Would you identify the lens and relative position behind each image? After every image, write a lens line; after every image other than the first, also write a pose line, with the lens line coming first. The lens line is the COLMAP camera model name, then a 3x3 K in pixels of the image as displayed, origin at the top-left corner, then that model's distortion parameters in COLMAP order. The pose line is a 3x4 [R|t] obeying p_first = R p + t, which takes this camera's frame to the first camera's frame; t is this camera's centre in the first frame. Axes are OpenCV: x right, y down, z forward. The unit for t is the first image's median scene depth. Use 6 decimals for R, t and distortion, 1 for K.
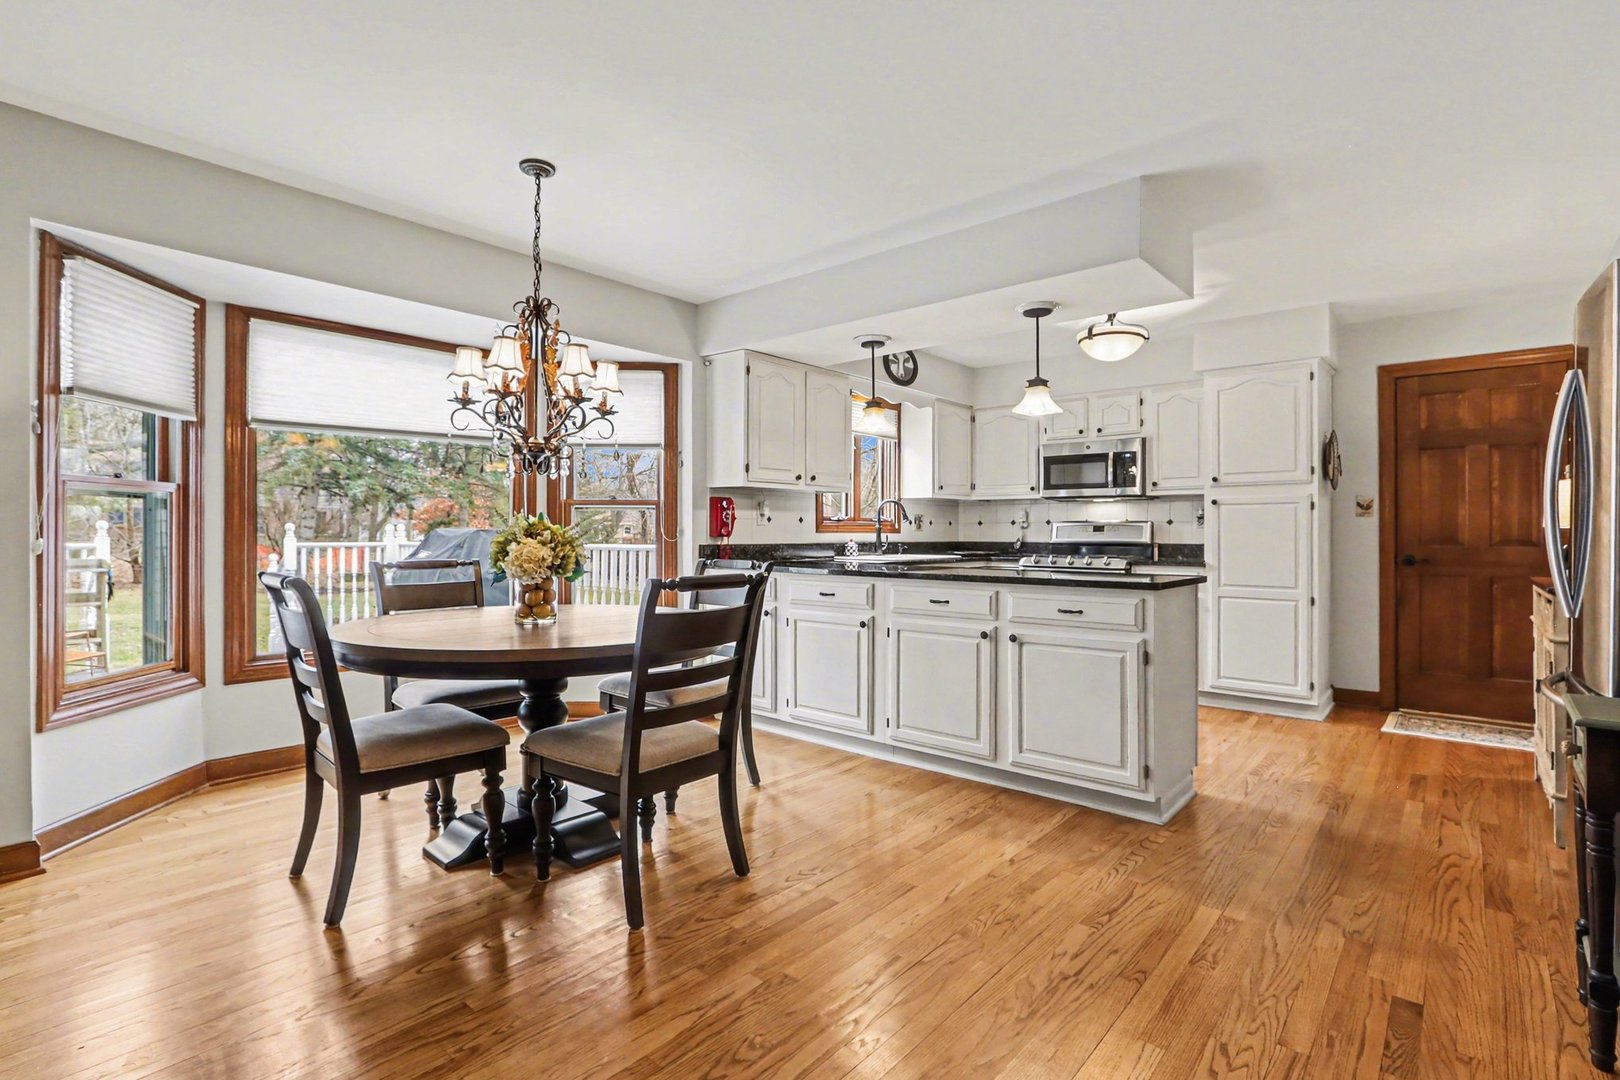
lens RADIAL K [[766.6, 0, 810.1], [0, 766.6, 539.1], [0, 0, 1]] dist [-0.017773, 0.002585]
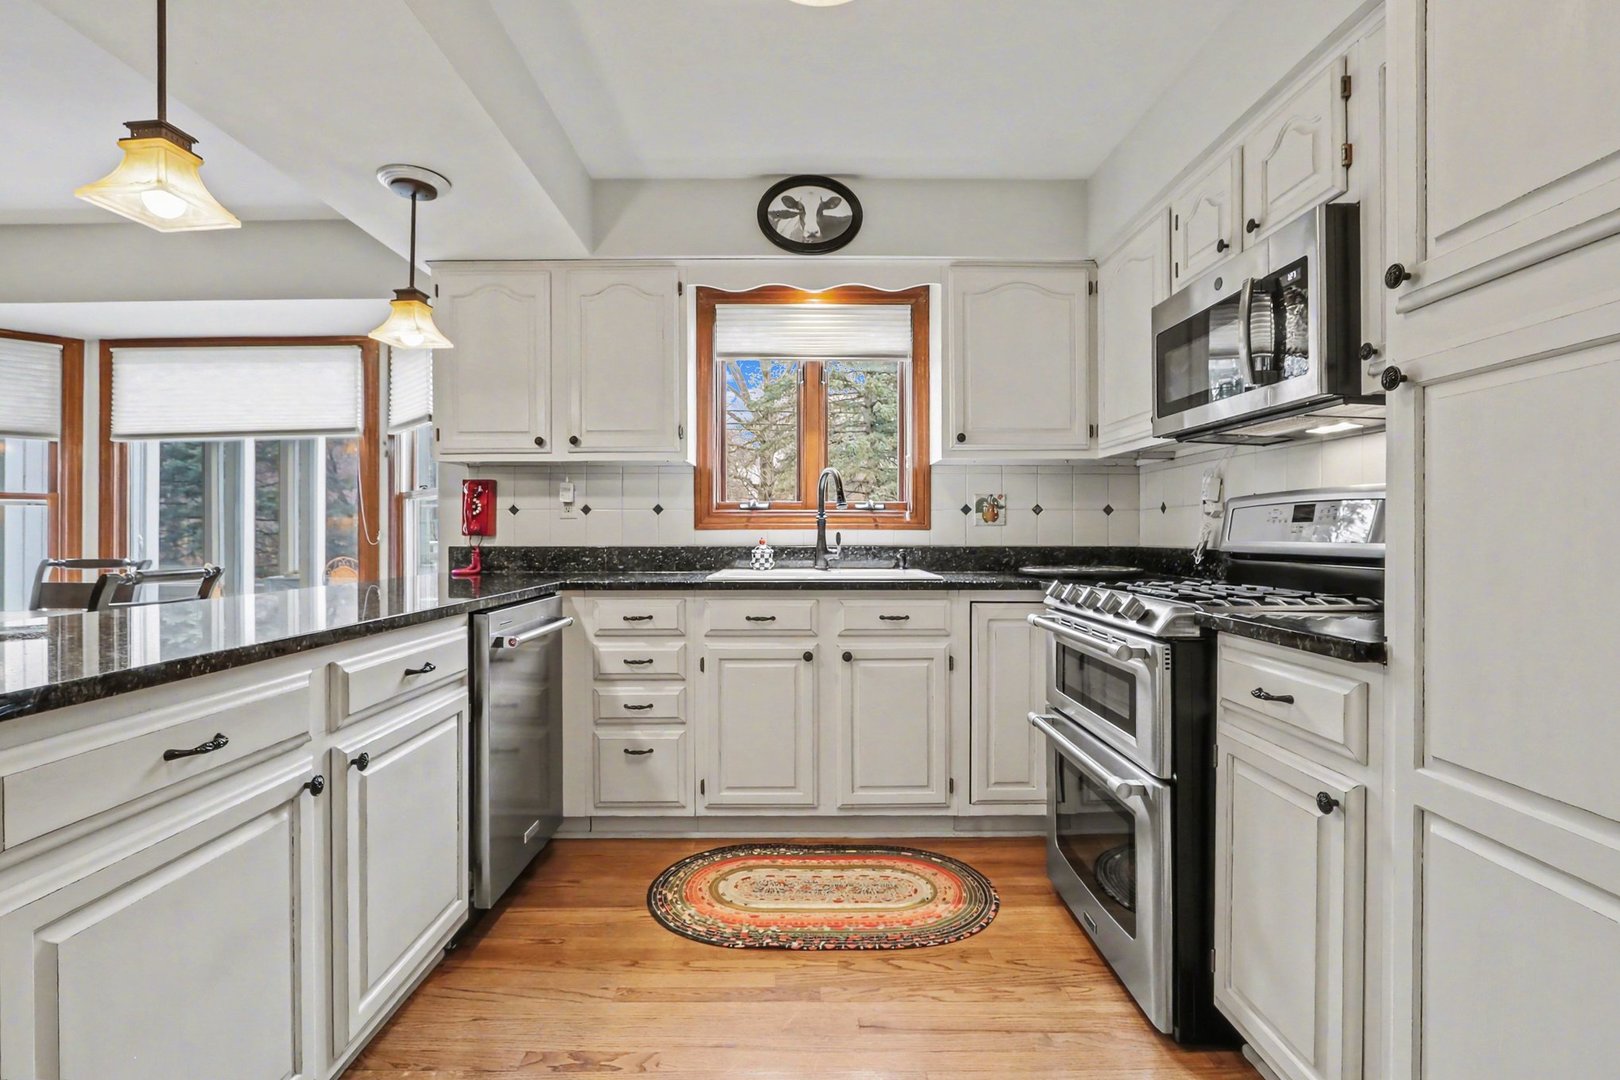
lens RADIAL K [[766.6, 0, 803.0], [0, 766.6, 537.6], [0, 0, 1]] dist [-0.017773, 0.002585]
pose [[0.653738, 0.005168, -0.756704, 0.588009], [-0.002446, 0.999986, 0.004717, -0.004963], [0.756717, -0.001232, 0.653741, 0.726961]]
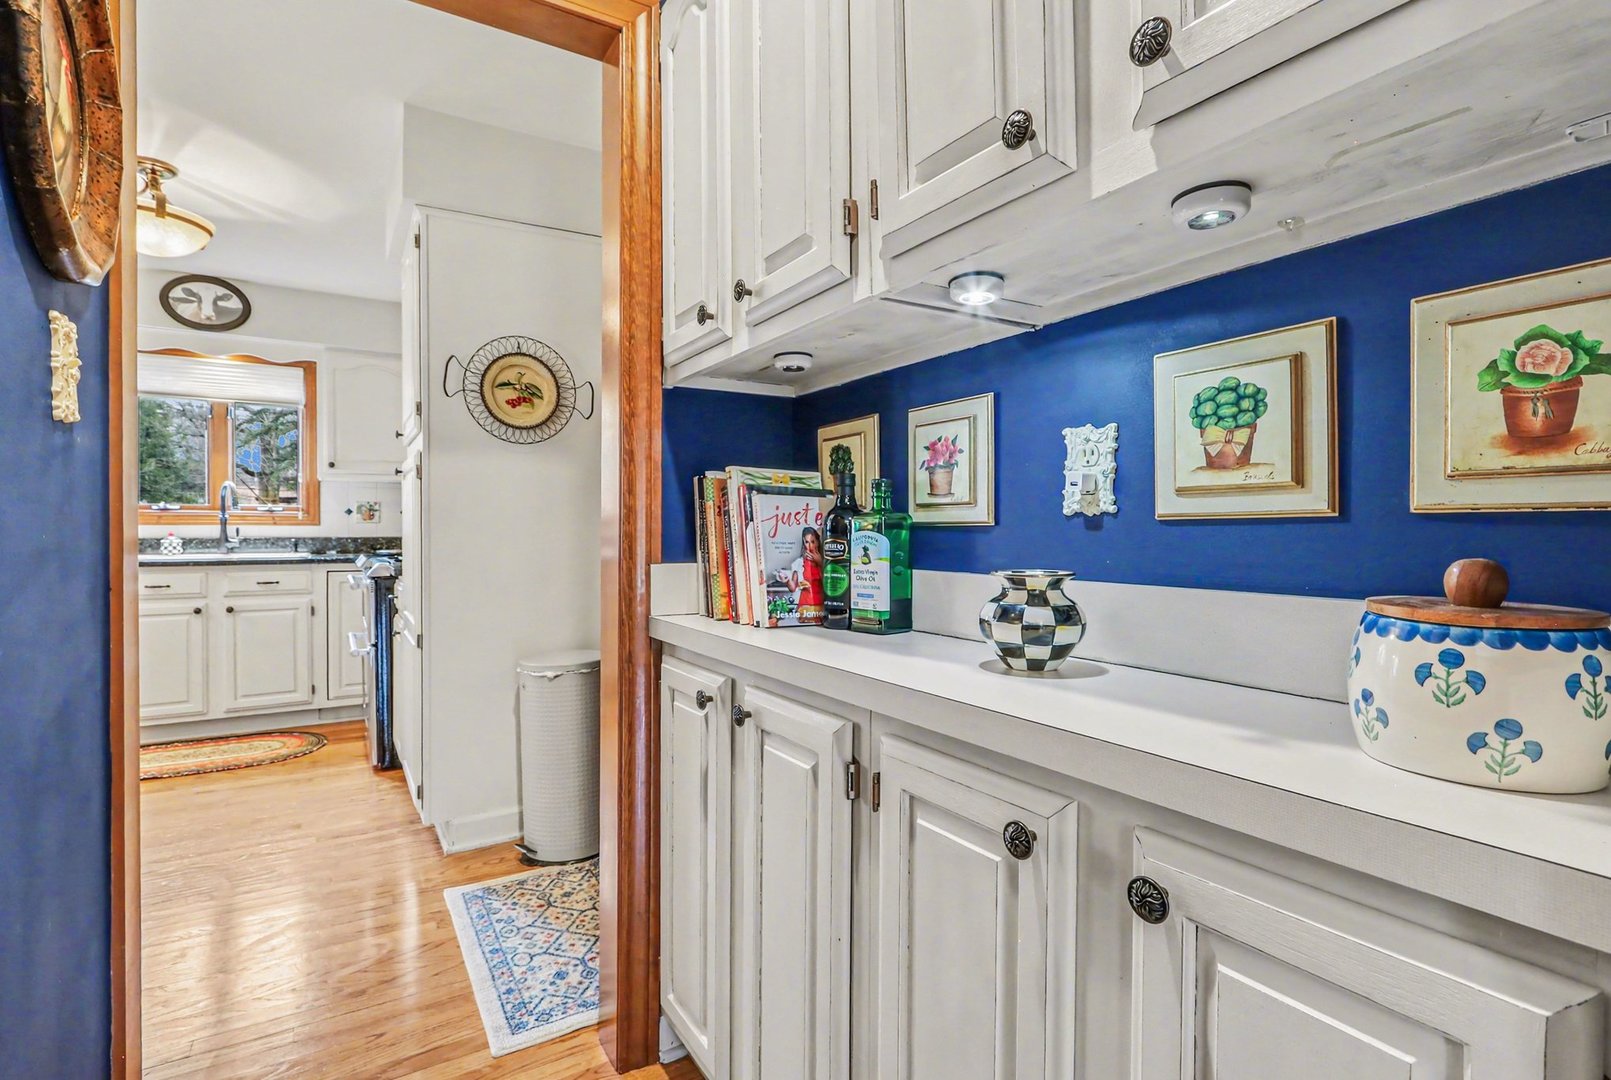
lens RADIAL K [[762.3, 0, 802.0], [0, 762.3, 535.8], [0, 0, 1]] dist [-0.017773, 0.002585]
pose [[0.952626, 0.004465, -0.304112, 1.027865], [-0.002254, 0.999968, 0.007620, -0.004646], [0.304136, -0.006574, 0.952606, 0.522564]]
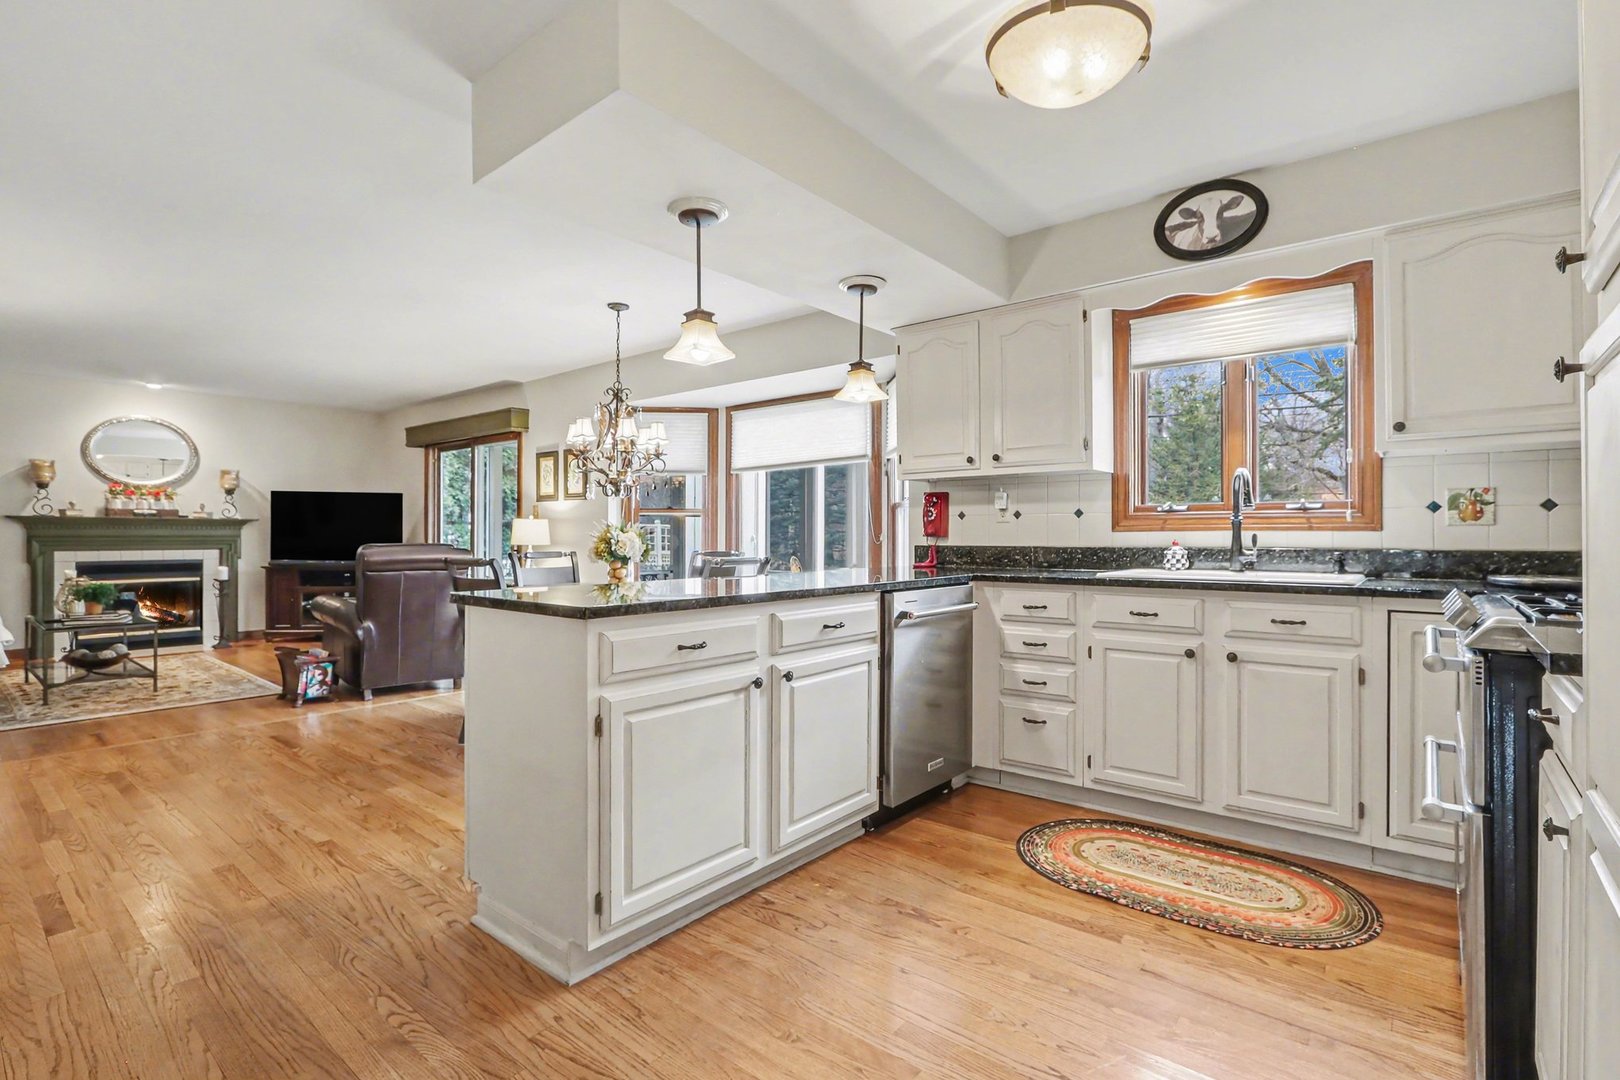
lens RADIAL K [[766.6, 0, 804.4], [0, 766.6, 532.3], [0, 0, 1]] dist [-0.017773, 0.002585]
pose [[0.017268, -0.002515, -0.999848, 0.736381], [-0.002083, 0.999995, -0.002551, -0.005292], [0.999849, 0.002126, 0.017263, 0.792335]]
